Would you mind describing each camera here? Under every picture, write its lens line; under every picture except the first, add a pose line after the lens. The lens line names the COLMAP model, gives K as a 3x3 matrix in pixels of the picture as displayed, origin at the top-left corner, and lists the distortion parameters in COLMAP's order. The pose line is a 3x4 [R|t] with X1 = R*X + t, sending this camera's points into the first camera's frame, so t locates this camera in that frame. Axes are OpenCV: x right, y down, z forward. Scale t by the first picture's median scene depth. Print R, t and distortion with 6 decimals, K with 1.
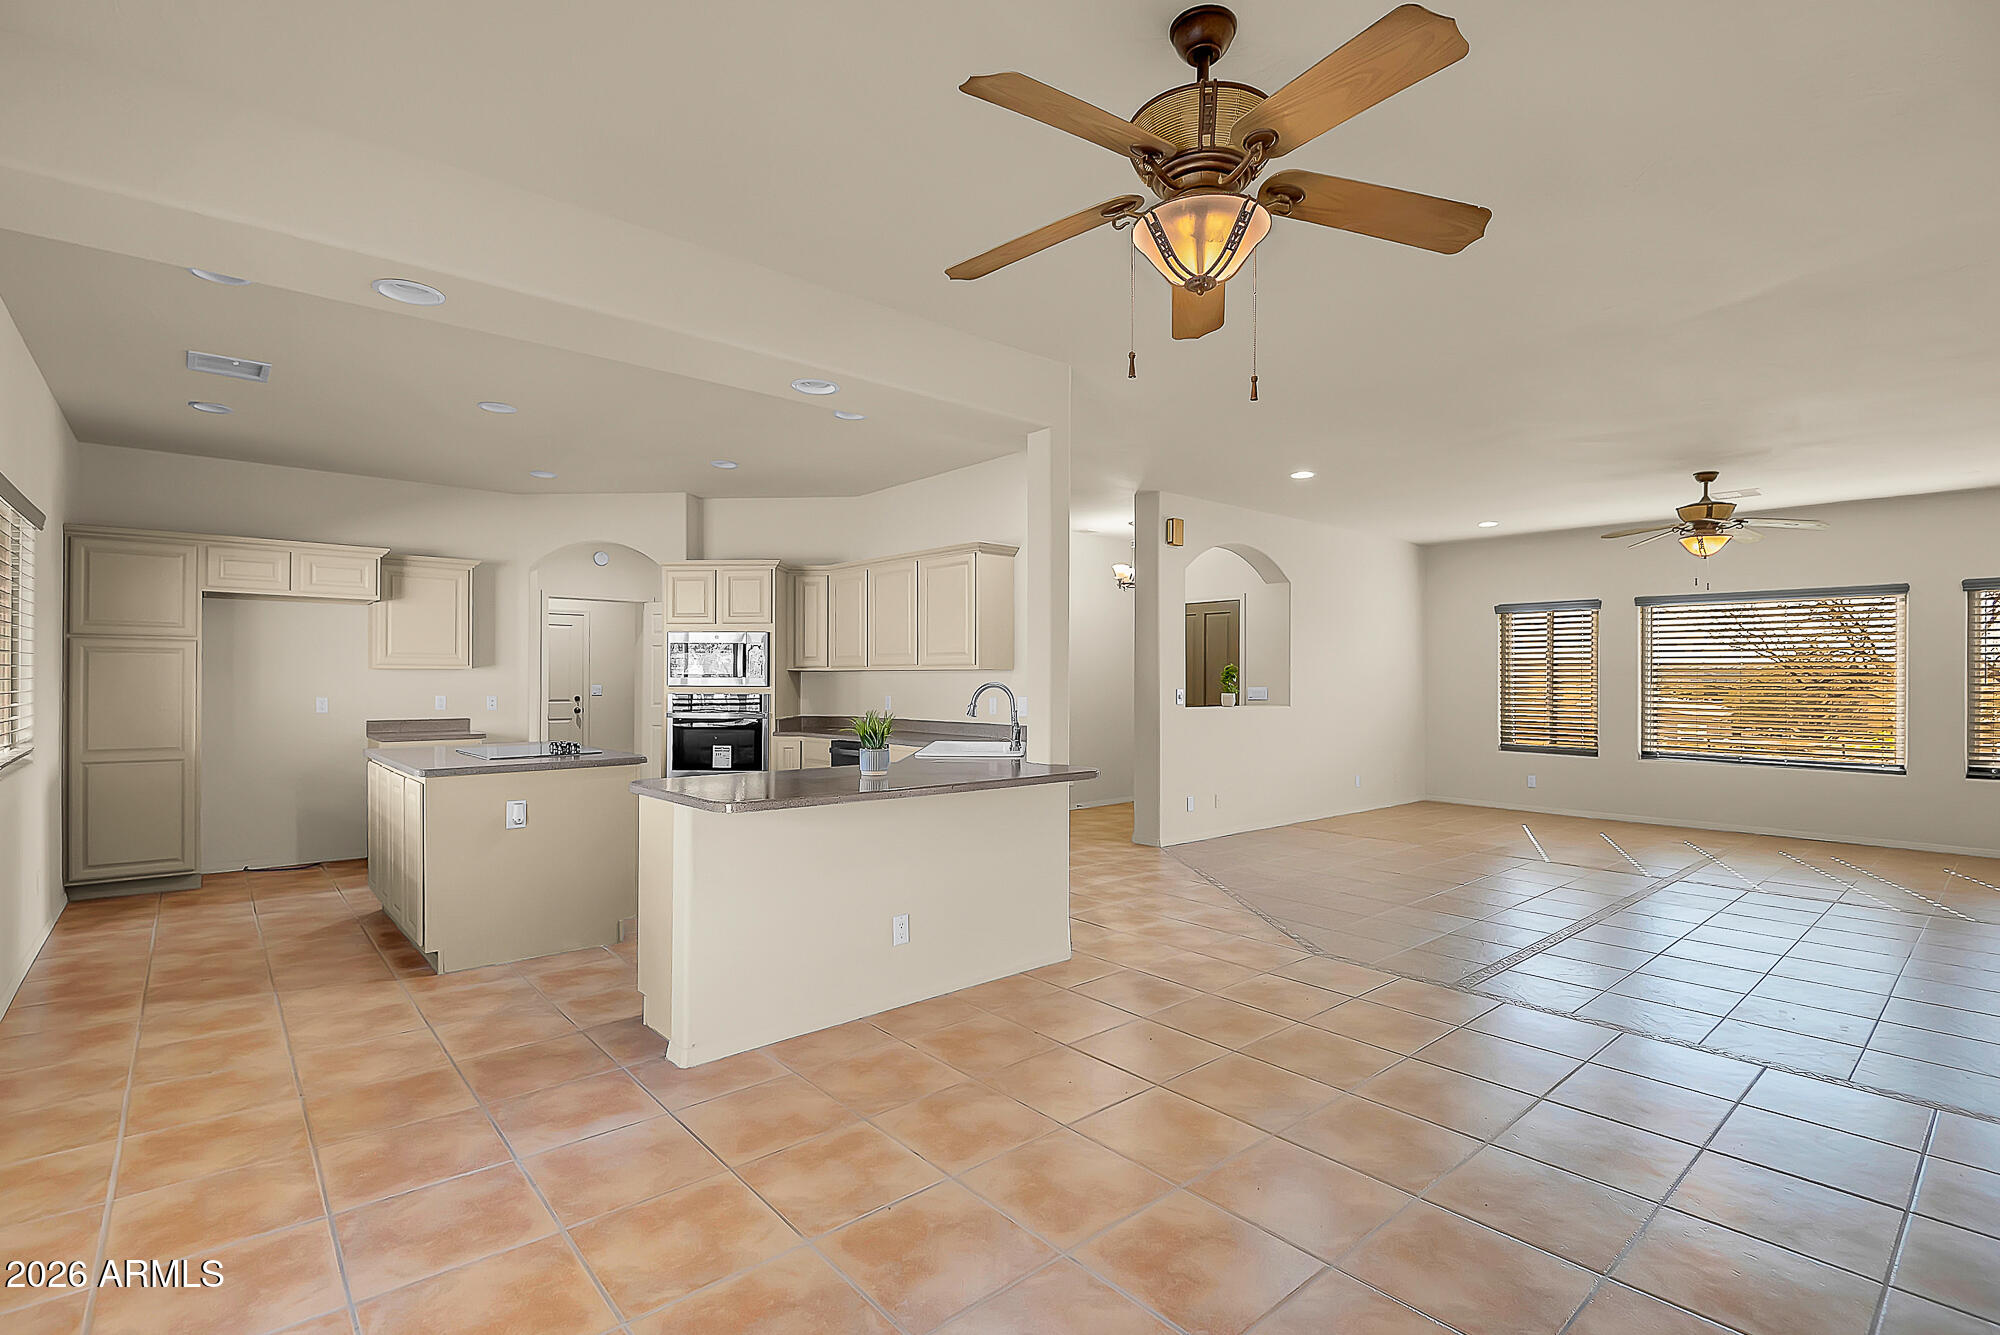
lens RADIAL K [[914.5, 0, 1000.0], [0, 914.5, 667.5], [0, 0, 1]] dist [0.022419, -0.023619]
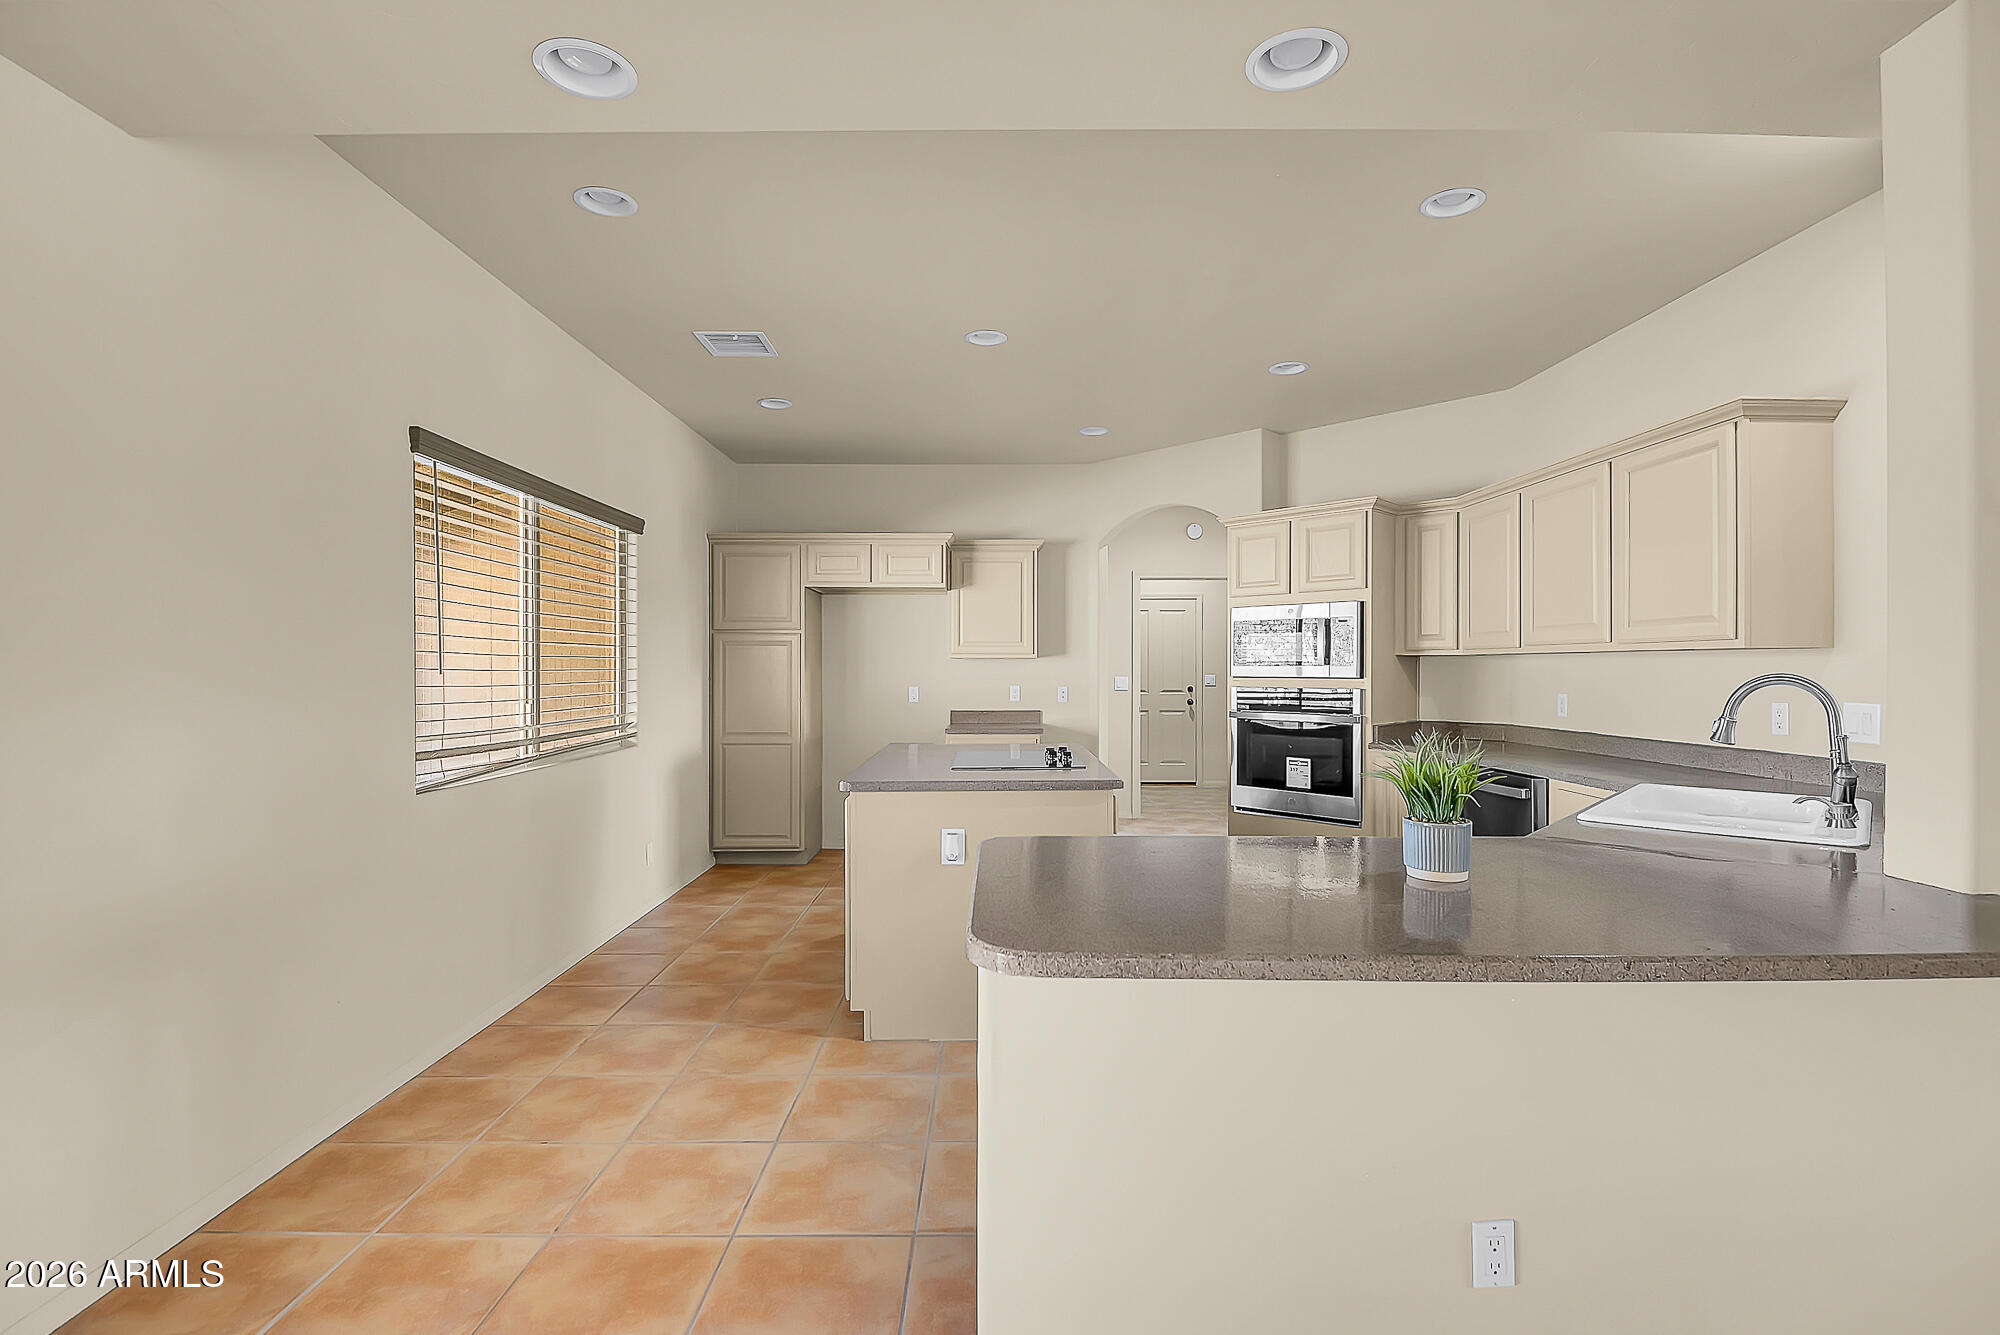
lens RADIAL K [[914.5, 0, 1000.0], [0, 914.5, 667.5], [0, 0, 1]] dist [0.022419, -0.023619]
pose [[0.754056, -0.003276, -0.656802, 0.000307], [0.011682, 0.999896, 0.008424, 0.003618], [0.656706, -0.014025, 0.754016, 0.313899]]
